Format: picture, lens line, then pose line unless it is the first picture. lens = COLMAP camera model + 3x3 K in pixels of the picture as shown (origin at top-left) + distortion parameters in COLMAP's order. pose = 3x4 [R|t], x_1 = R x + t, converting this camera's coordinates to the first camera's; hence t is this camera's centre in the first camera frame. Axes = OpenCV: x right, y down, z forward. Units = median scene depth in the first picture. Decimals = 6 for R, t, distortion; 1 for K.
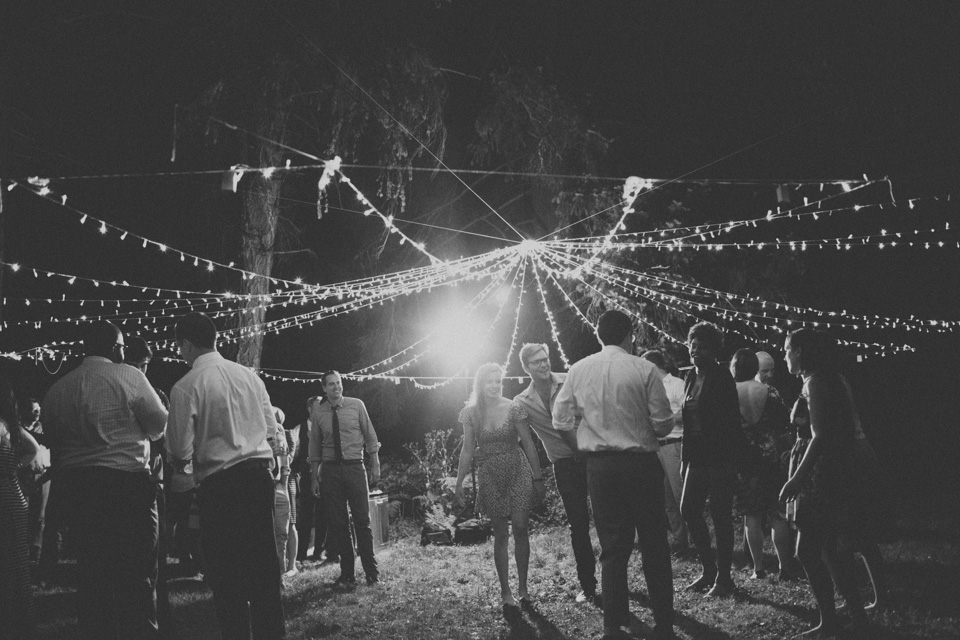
lens RADIAL K [[958.3, 0, 480.0], [0, 958.3, 320.0], [0, 0, 1]] dist [-0.099885, 0.205655]
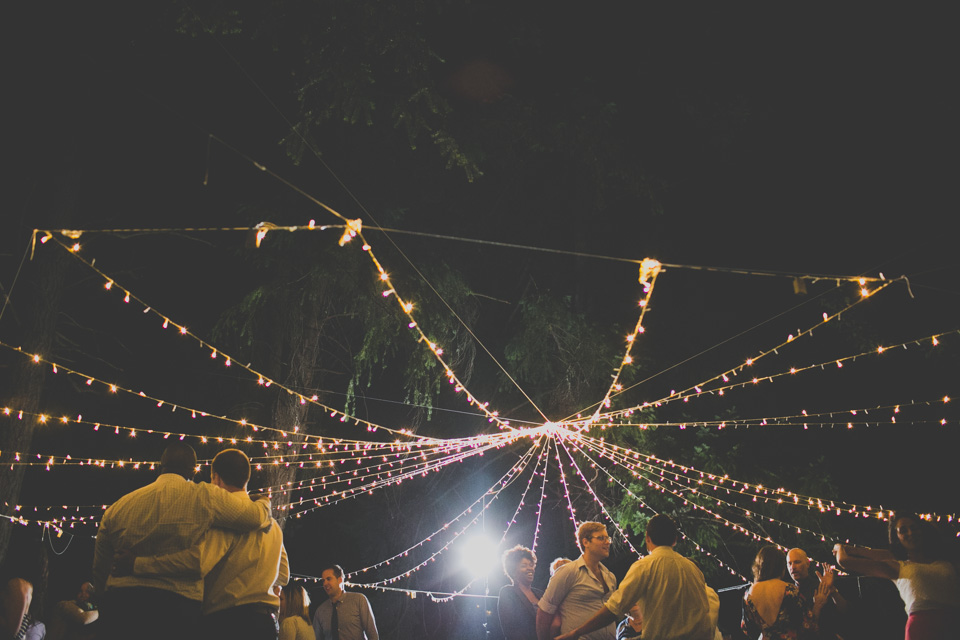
lens RADIAL K [[958.3, 0, 480.0], [0, 958.3, 320.0], [0, 0, 1]] dist [-0.099885, 0.205655]
pose [[0.998890, 0.029520, -0.036706, 0.017691], [-0.038711, 0.958437, -0.282665, 0.180415], [0.026836, 0.283772, 0.958516, 0.035607]]
